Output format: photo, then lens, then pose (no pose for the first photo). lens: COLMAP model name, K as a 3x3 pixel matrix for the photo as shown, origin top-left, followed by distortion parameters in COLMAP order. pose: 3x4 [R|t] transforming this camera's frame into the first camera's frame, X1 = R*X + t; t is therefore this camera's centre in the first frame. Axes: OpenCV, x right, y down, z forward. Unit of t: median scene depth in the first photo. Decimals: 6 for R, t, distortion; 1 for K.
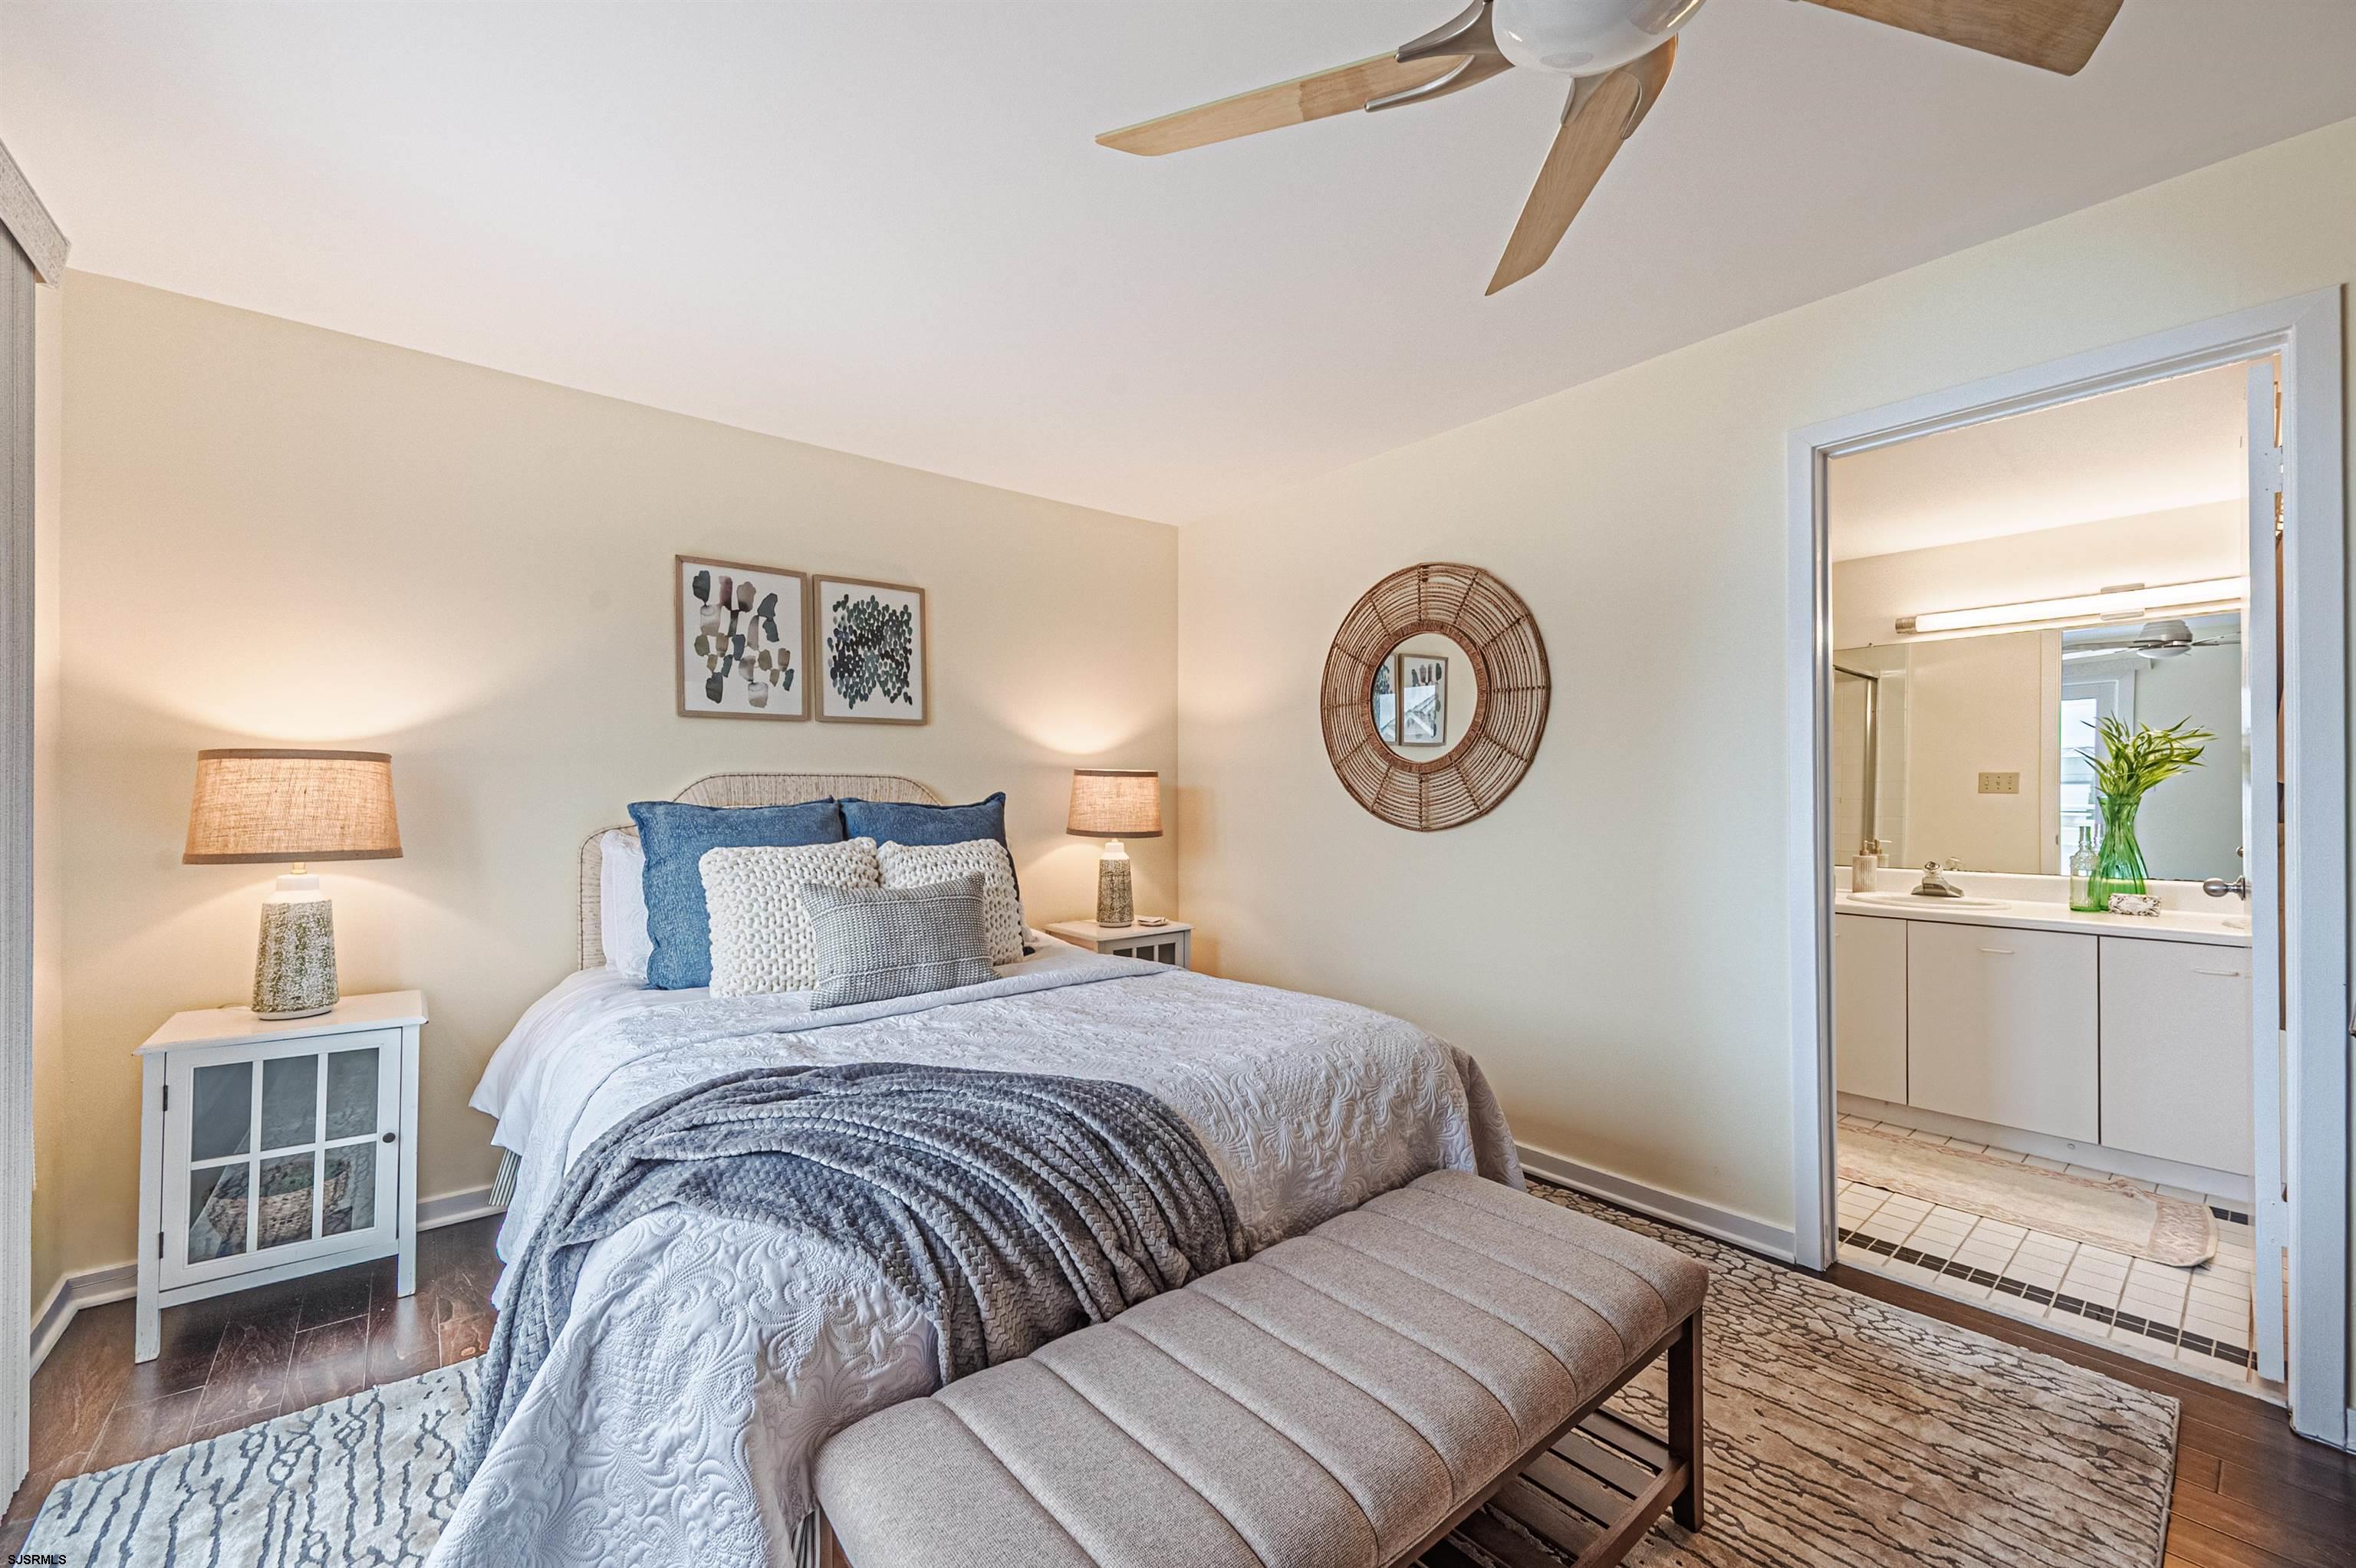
lens RADIAL K [[930.5, 0, 1174.3], [0, 930.5, 789.3], [0, 0, 1]] dist [-0.002267, -0.000007]
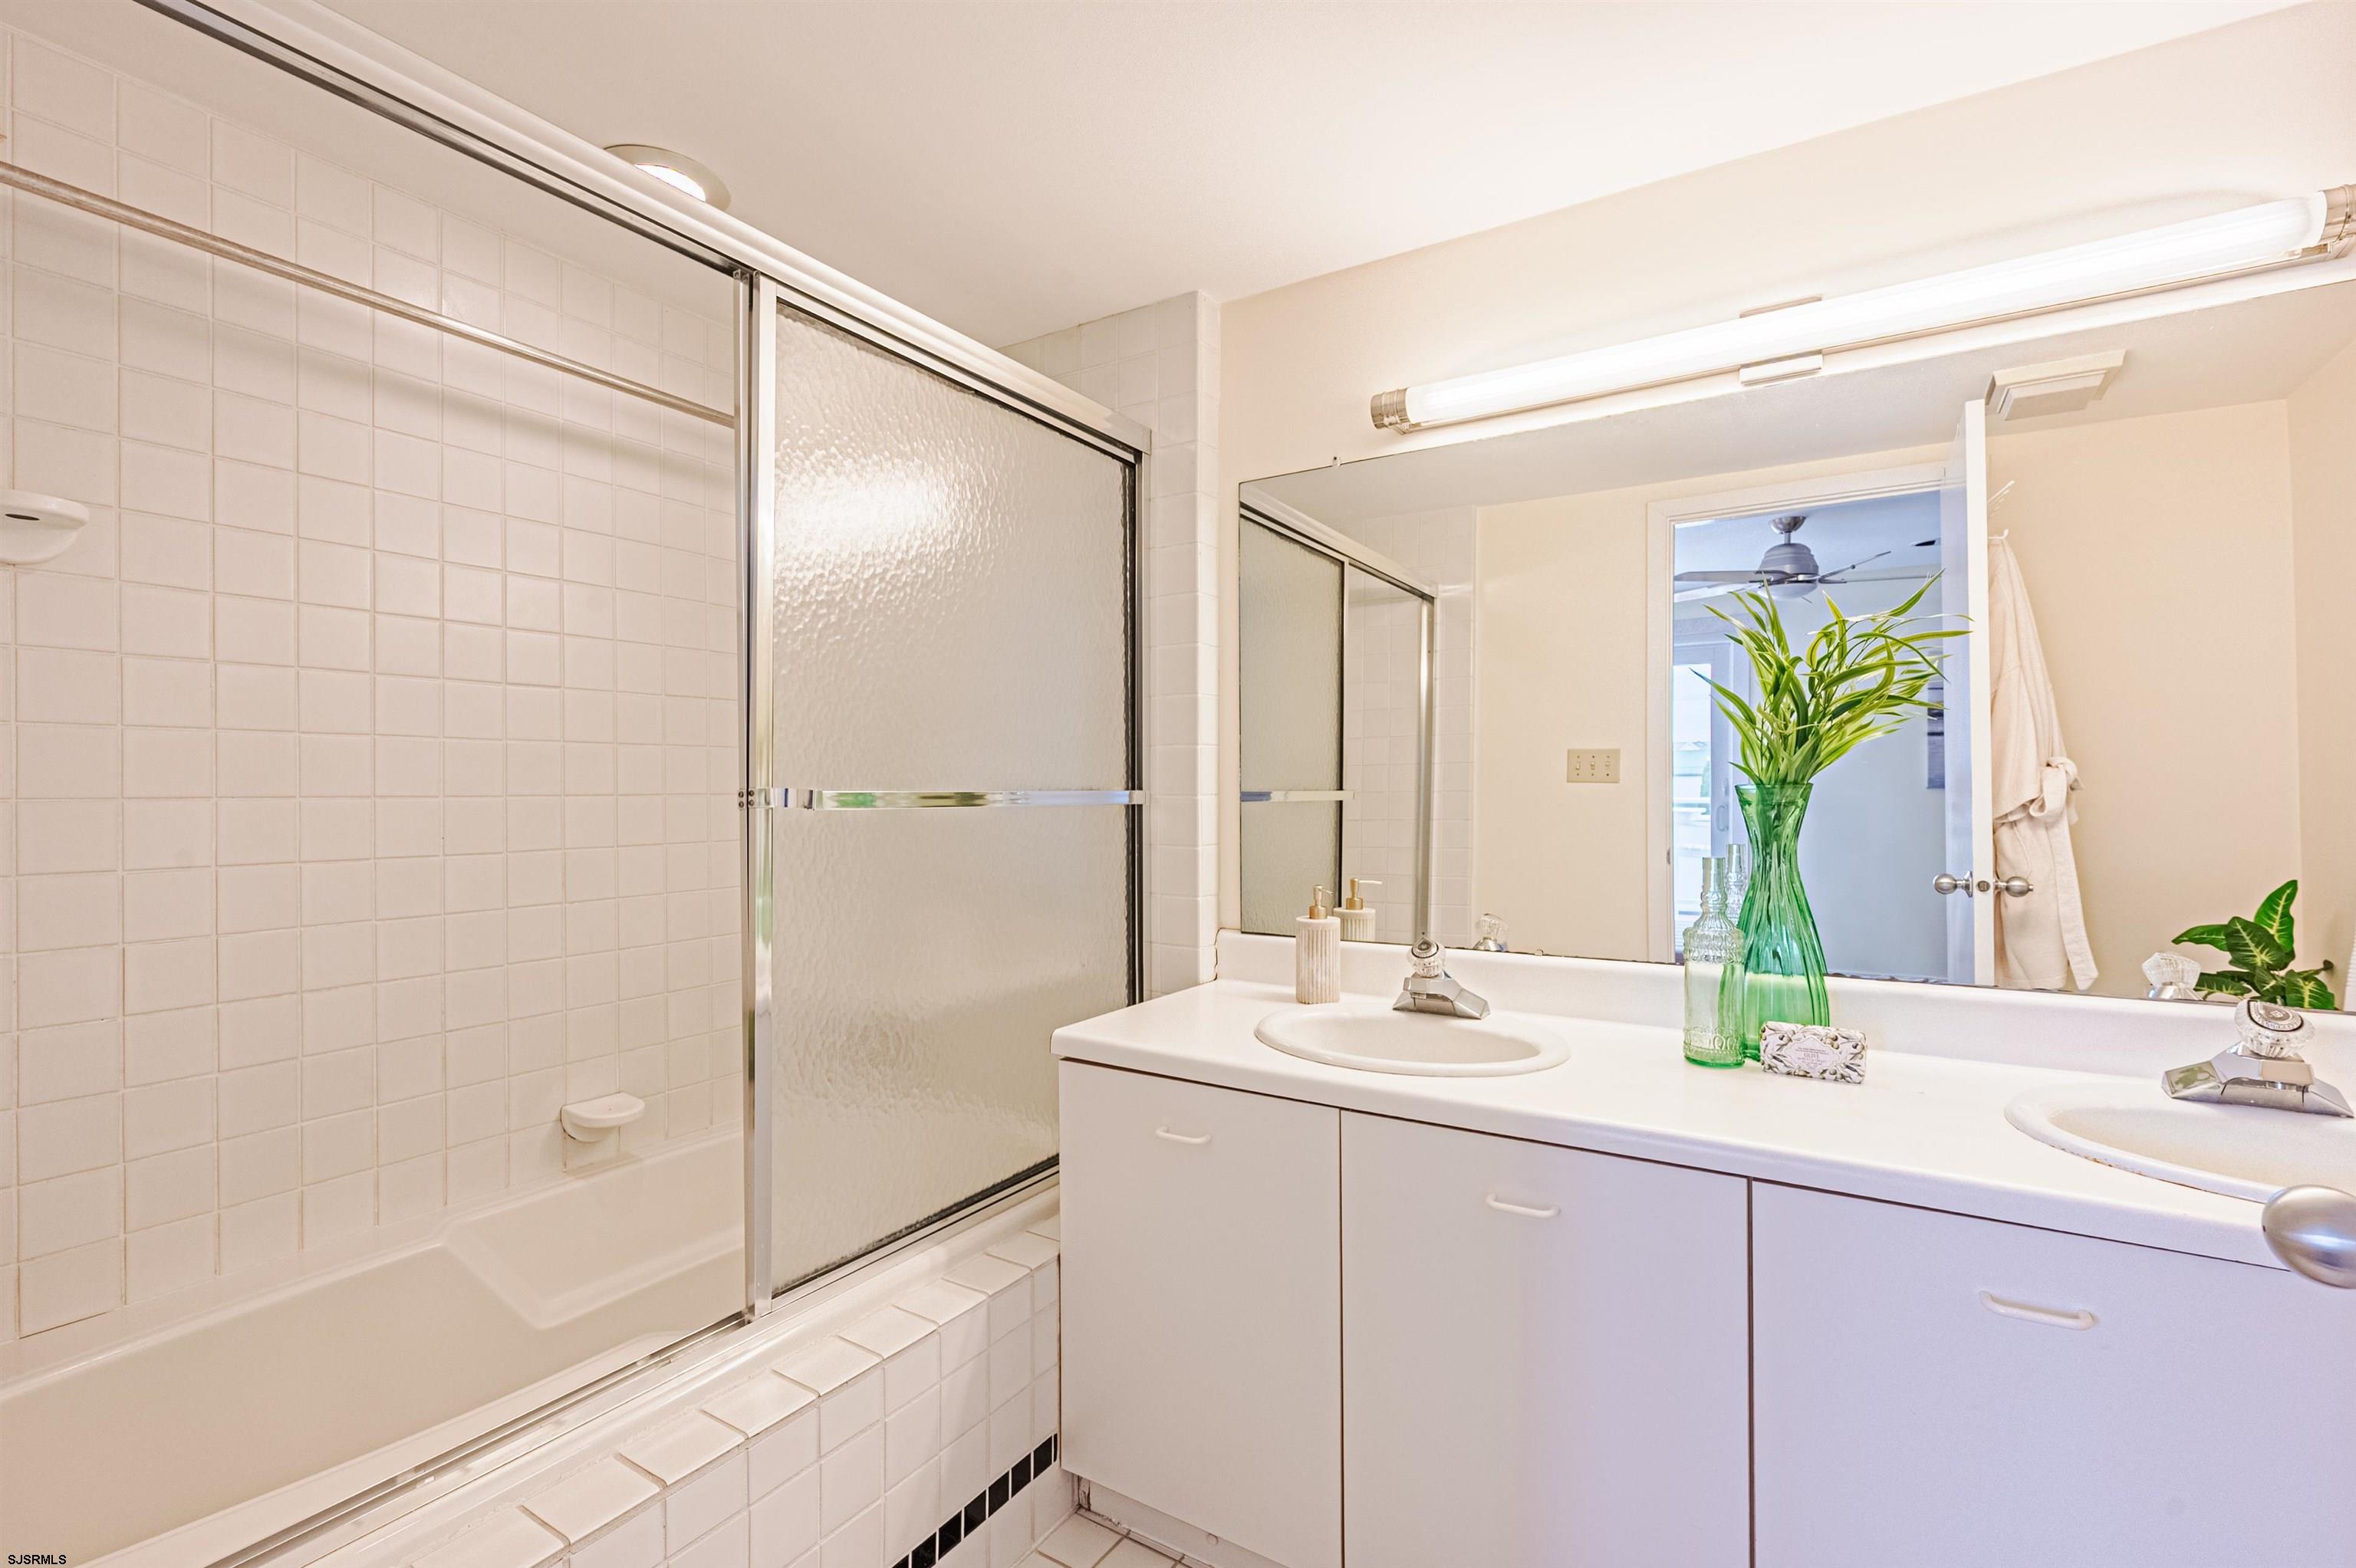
lens RADIAL K [[1053.4, 0, 1170.3], [0, 1053.4, 781.3], [0, 0, 1]] dist [0.001631, 0.000260]
pose [[0.950963, -0.004435, 0.309274, 0.633847], [0.004777, 0.999989, -0.000347, 0.005083], [-0.309269, 0.001808, 0.950973, 0.657431]]
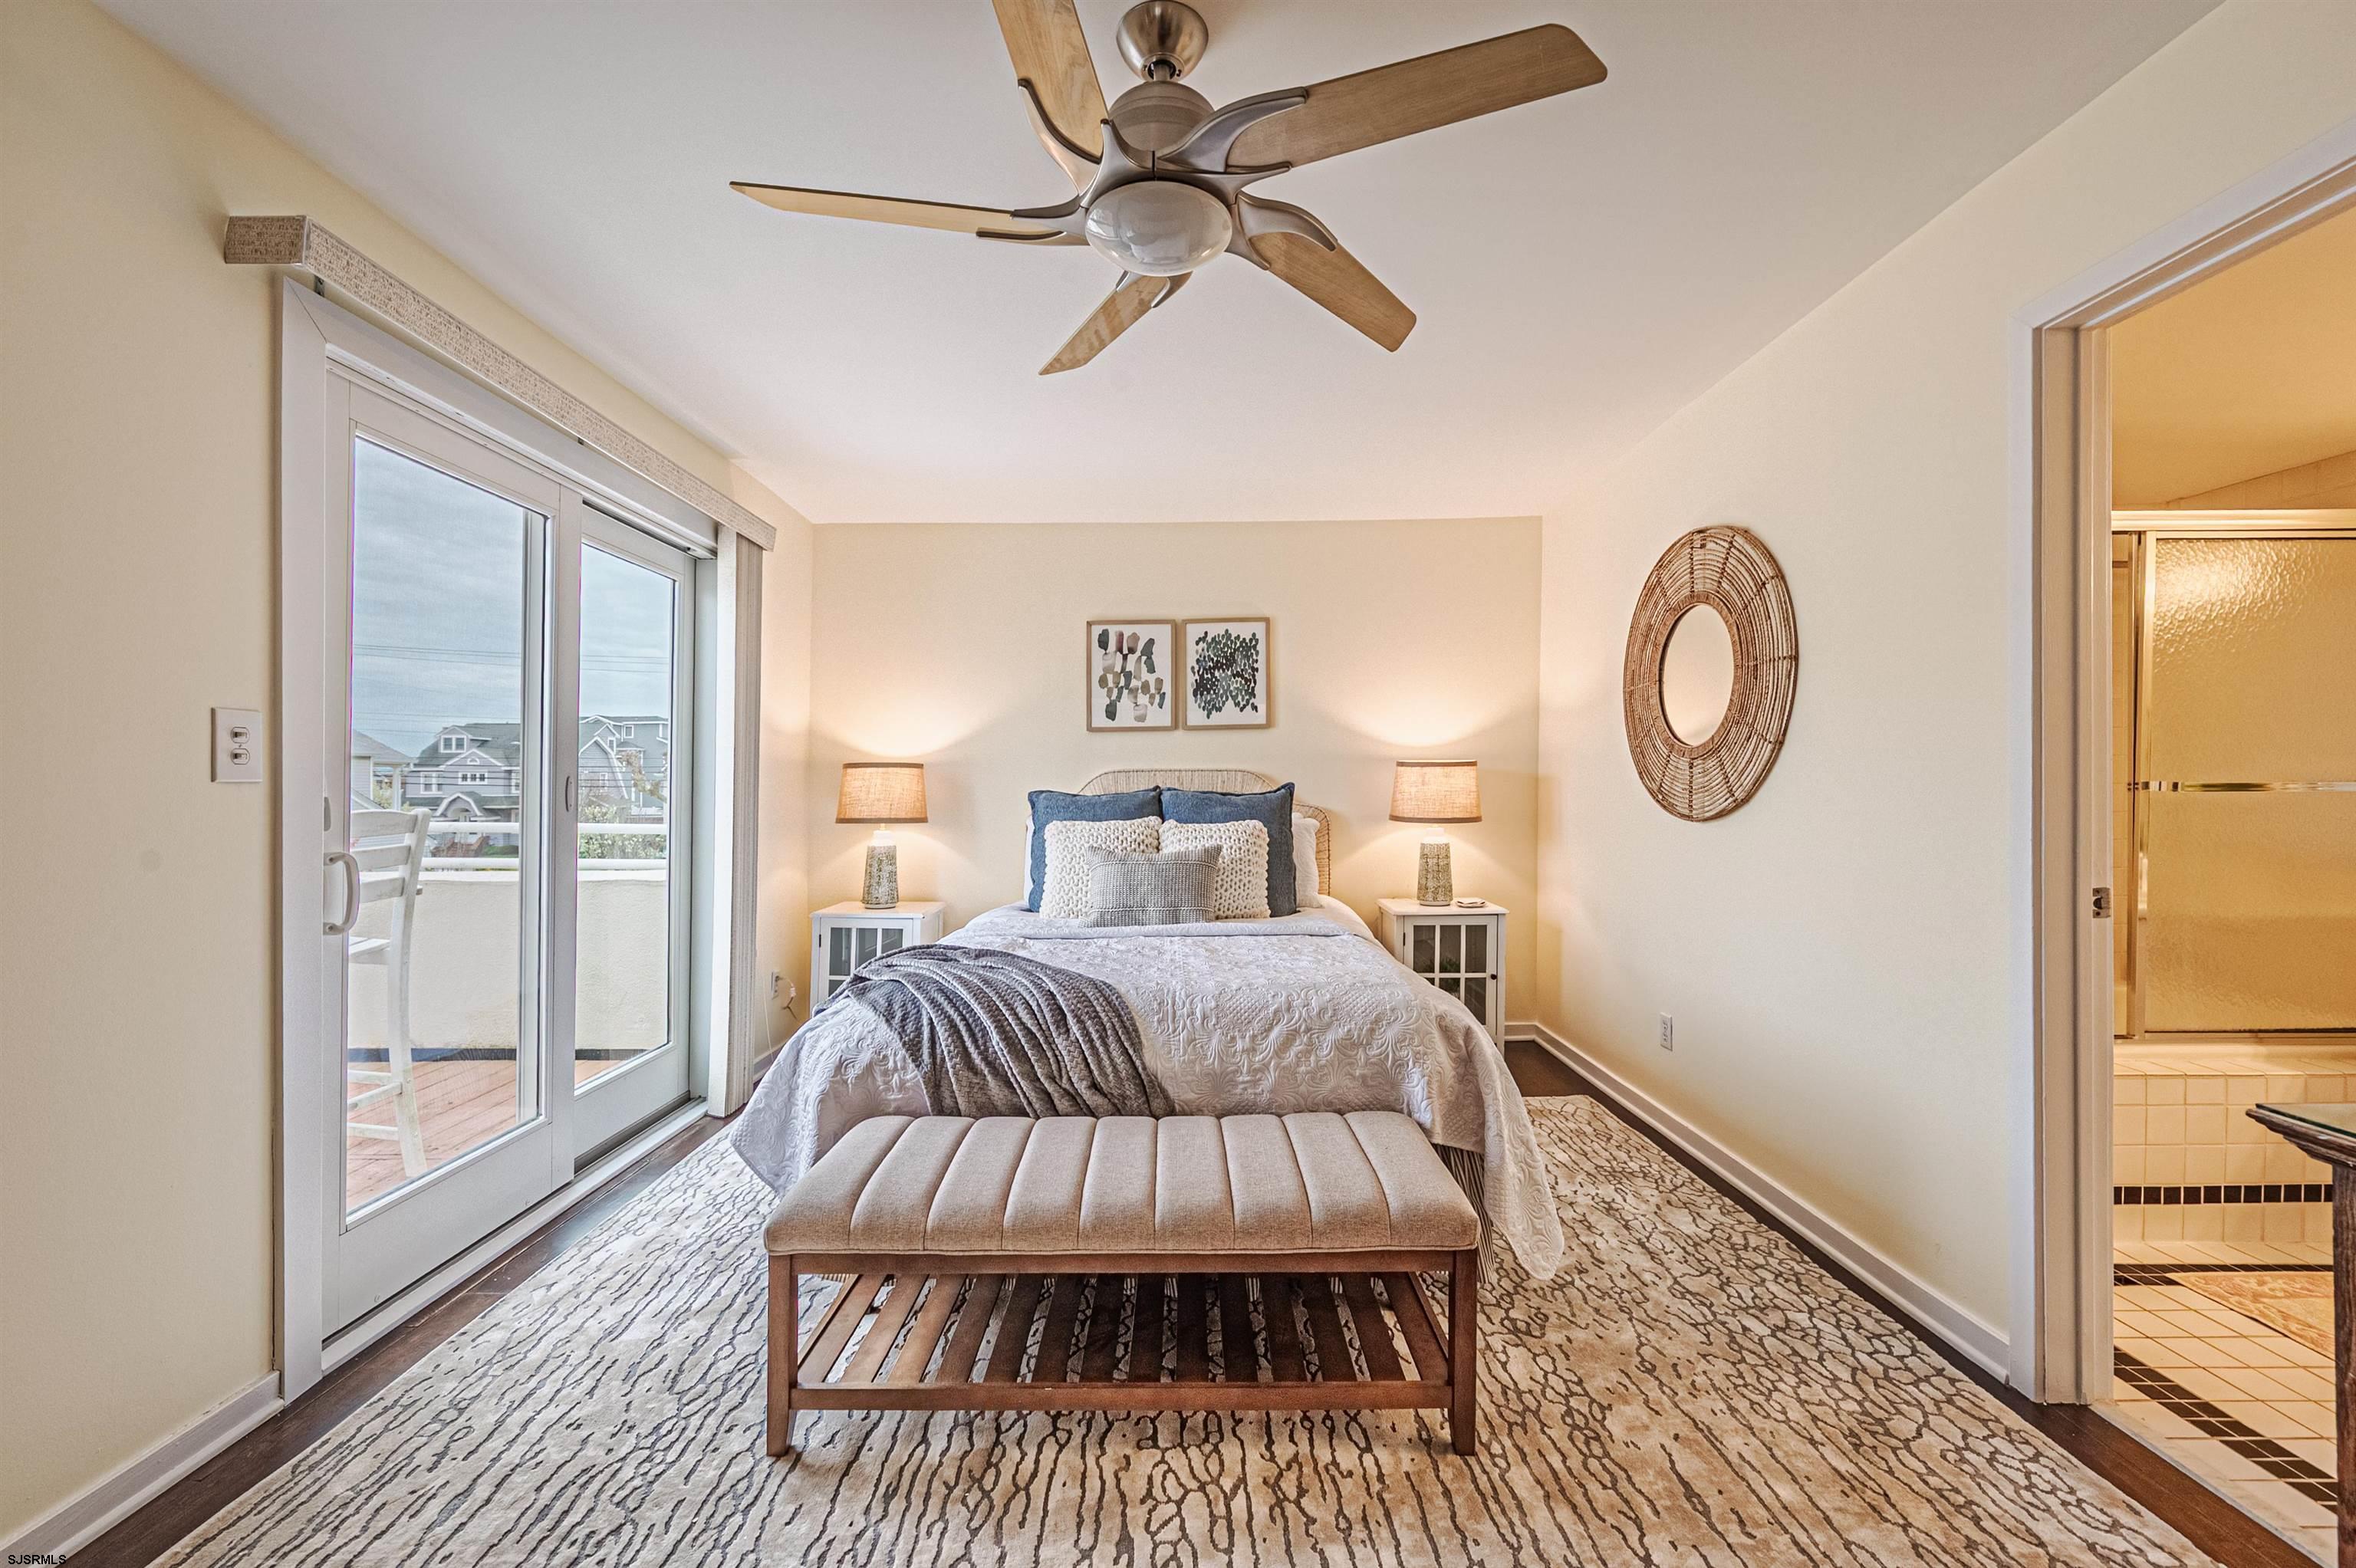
lens RADIAL K [[923.8, 0, 1184.6], [0, 923.8, 777.0], [0, 0, 1]] dist [-0.001433, -0.000545]
pose [[0.773770, -0.010335, -0.633383, 0.469987], [0.010092, 0.999941, -0.003988, -0.000351], [0.633386, -0.003307, 0.773829, -0.022337]]
